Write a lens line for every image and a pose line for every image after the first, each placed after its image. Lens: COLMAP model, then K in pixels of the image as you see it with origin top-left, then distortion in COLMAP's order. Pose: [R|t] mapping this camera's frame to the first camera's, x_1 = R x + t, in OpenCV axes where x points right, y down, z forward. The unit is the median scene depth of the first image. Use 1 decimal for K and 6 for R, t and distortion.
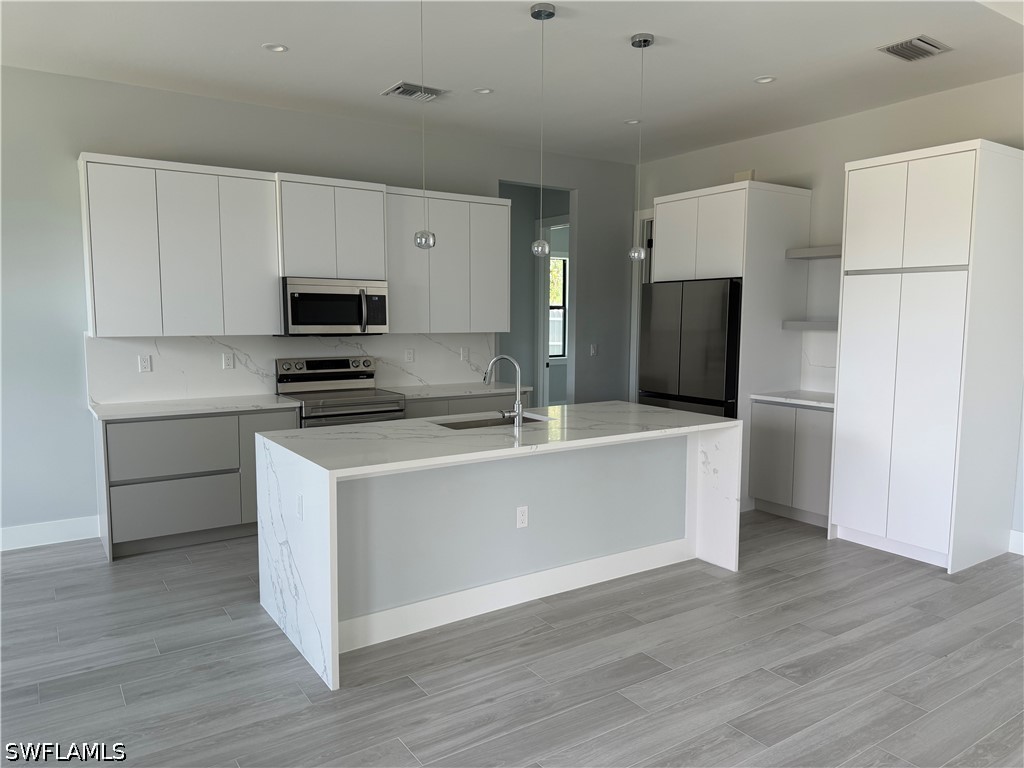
lens RADIAL K [[721.9, 0, 516.1], [0, 721.9, 387.9], [0, 0, 1]] dist [0.057156, -0.071912]
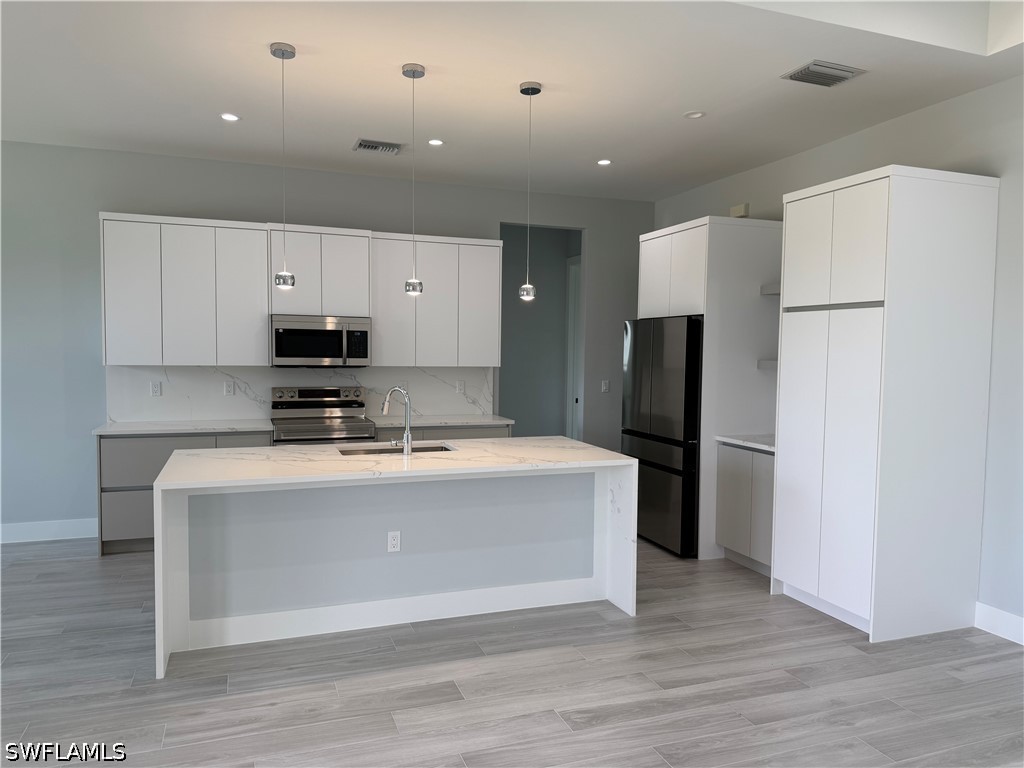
lens RADIAL K [[721.9, 0, 512.7], [0, 721.9, 387.3], [0, 0, 1]] dist [0.057156, -0.071912]
pose [[0.970744, 0.022757, -0.239036, 0.359708], [-0.034818, 0.998318, -0.046356, -0.001475], [0.237579, 0.053323, 0.969904, 0.007854]]
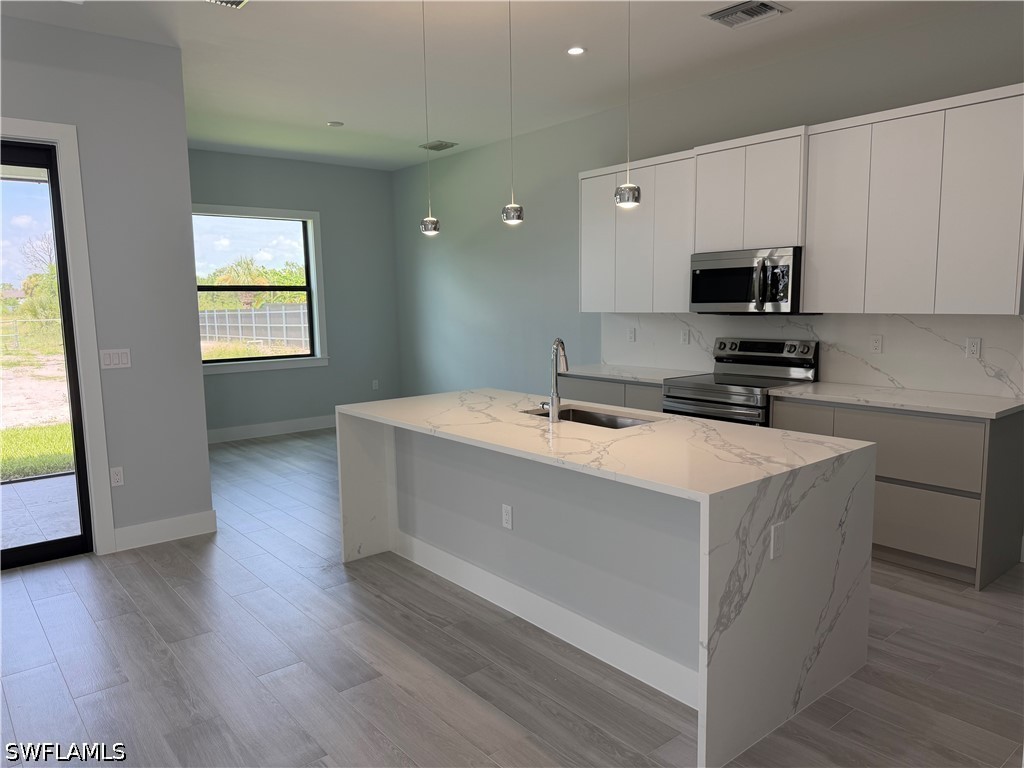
lens RADIAL K [[721.9, 0, 511.0], [0, 721.9, 389.1], [0, 0, 1]] dist [0.057156, -0.071912]
pose [[0.091536, 0.121393, -0.988375, 0.752587], [-0.087228, 0.989704, 0.113478, -0.069995], [0.991974, 0.075826, 0.101182, 0.767290]]
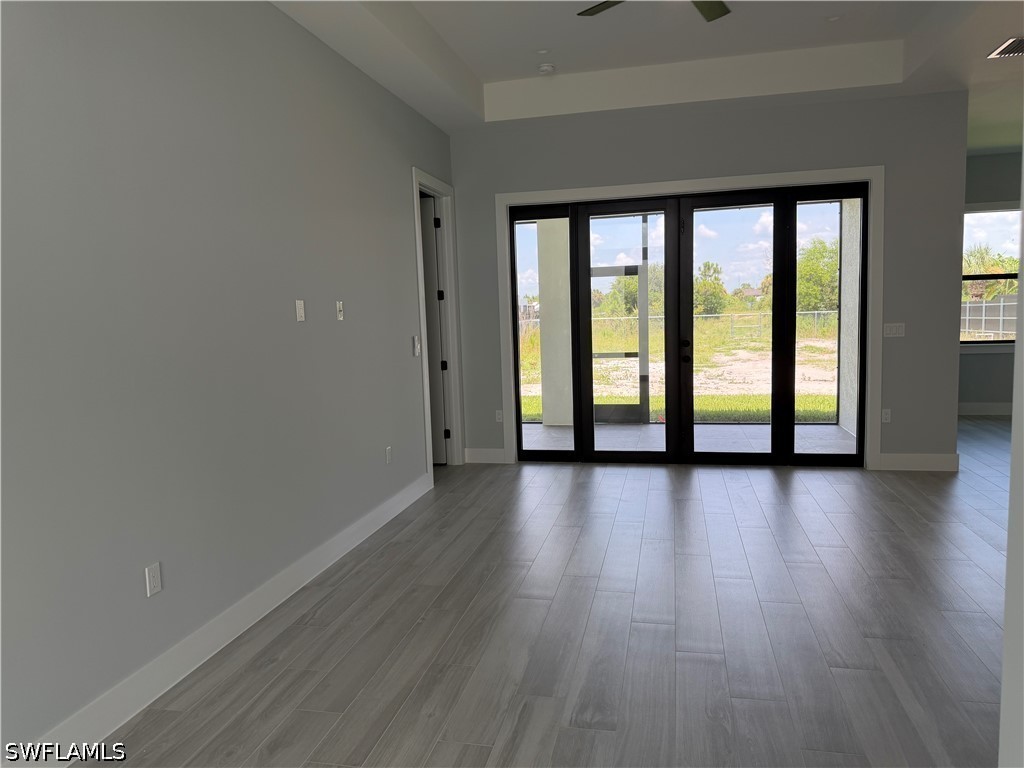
lens RADIAL K [[721.9, 0, 518.8], [0, 721.9, 388.6], [0, 0, 1]] dist [0.057156, -0.071912]
pose [[-0.721605, 0.095829, -0.685641, 1.161119], [-0.041422, 0.982623, 0.180931, -0.062358], [0.691065, 0.158961, -0.705096, 0.824231]]
